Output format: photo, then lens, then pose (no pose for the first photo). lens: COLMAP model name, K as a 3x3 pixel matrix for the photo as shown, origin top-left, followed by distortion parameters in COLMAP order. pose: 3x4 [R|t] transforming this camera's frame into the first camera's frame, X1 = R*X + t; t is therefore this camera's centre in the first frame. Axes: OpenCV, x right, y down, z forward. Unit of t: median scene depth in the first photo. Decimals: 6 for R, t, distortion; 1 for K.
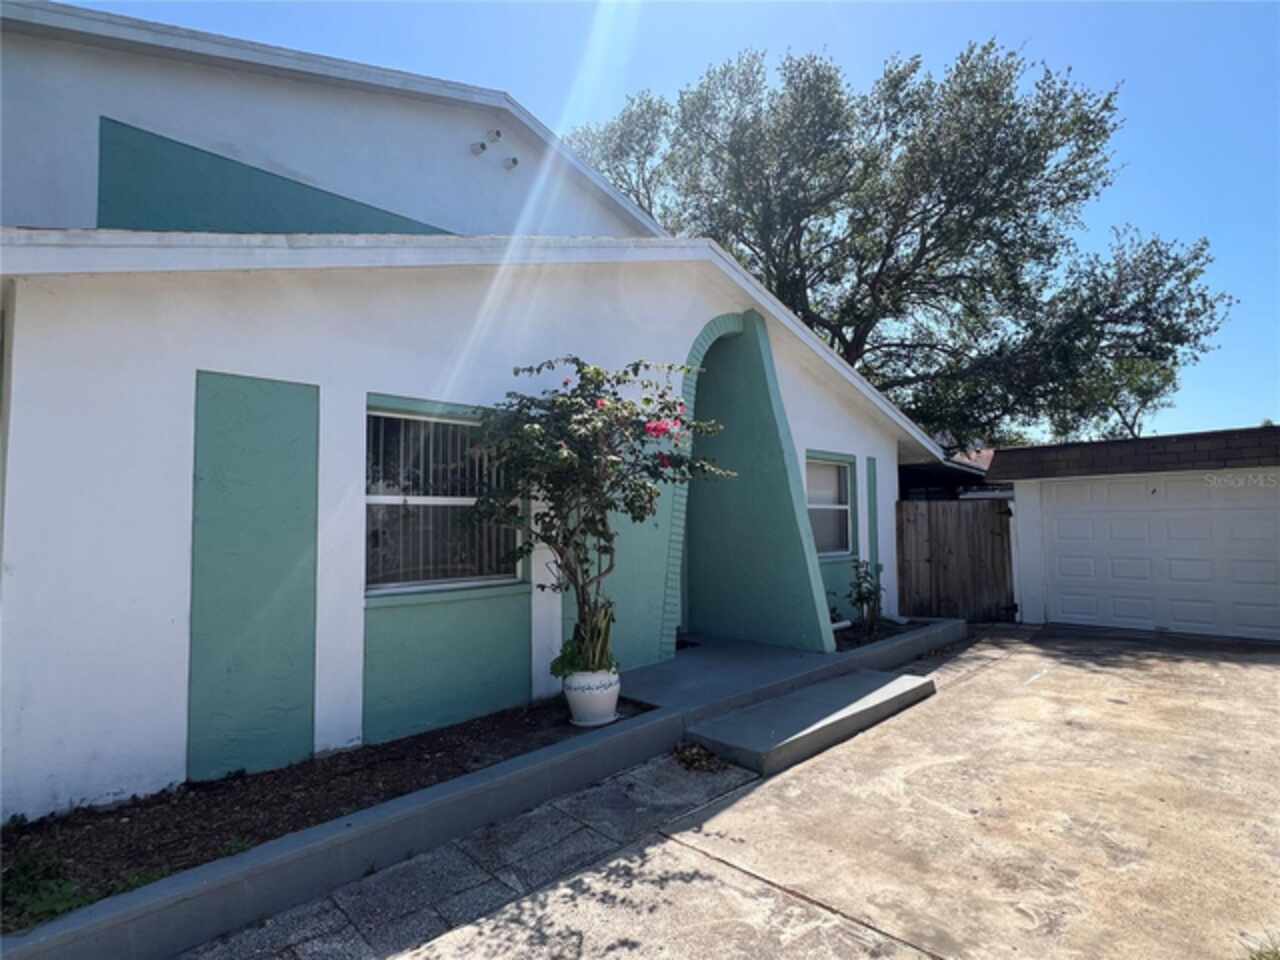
lens RADIAL K [[688.2, 0, 638.3], [0, 688.2, 481.7], [0, 0, 1]] dist [-0.002444, 0.002165]
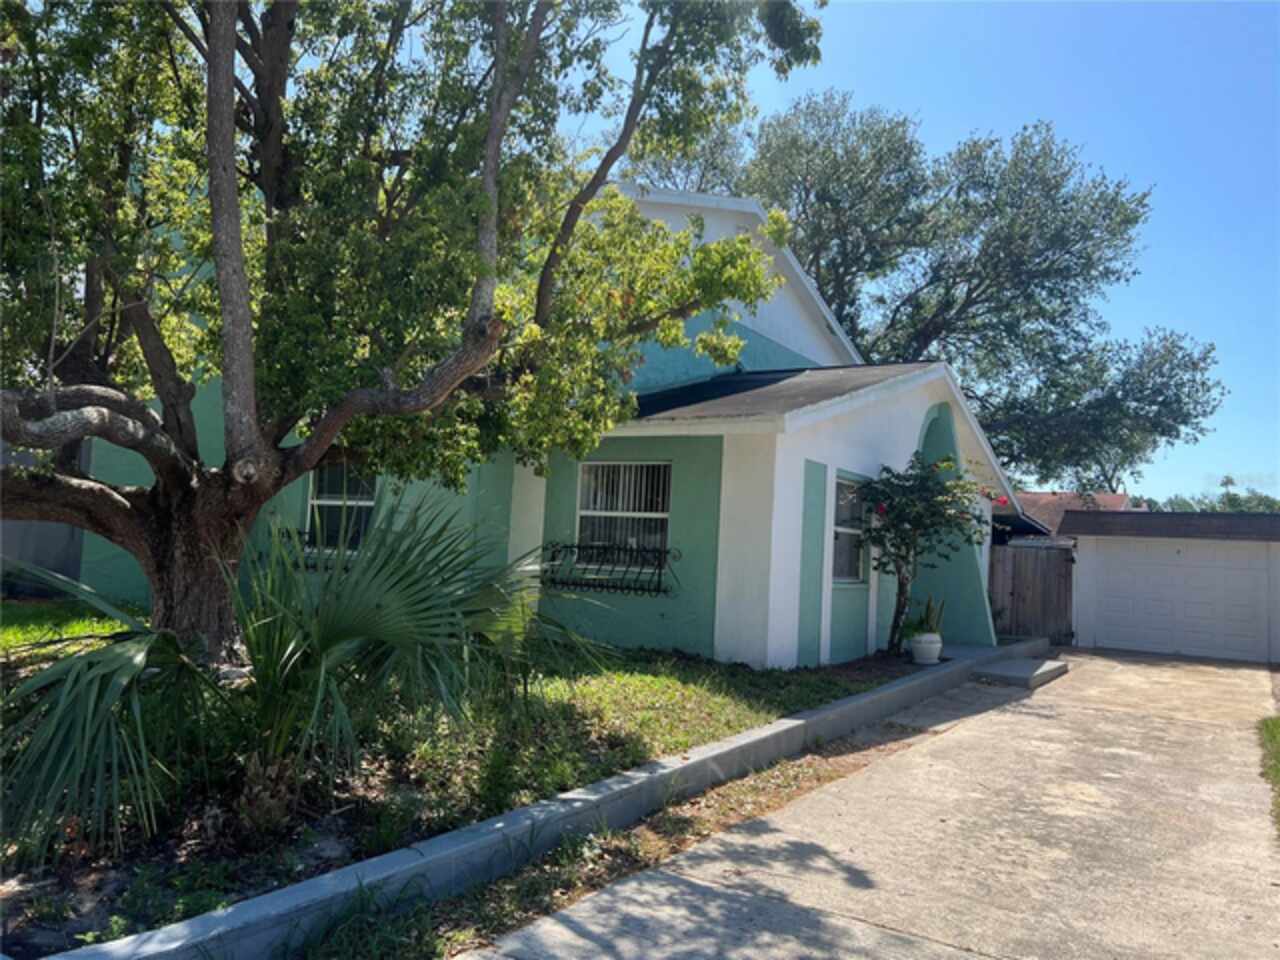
lens RADIAL K [[955.8, 0, 647.8], [0, 955.8, 481.7], [0, 0, 1]] dist [0.014365, -0.007029]
pose [[0.975592, 0.084718, 0.202592, -0.594352], [-0.083063, 0.996405, -0.016675, -0.005374], [-0.203276, -0.000559, 0.979121, -0.572350]]
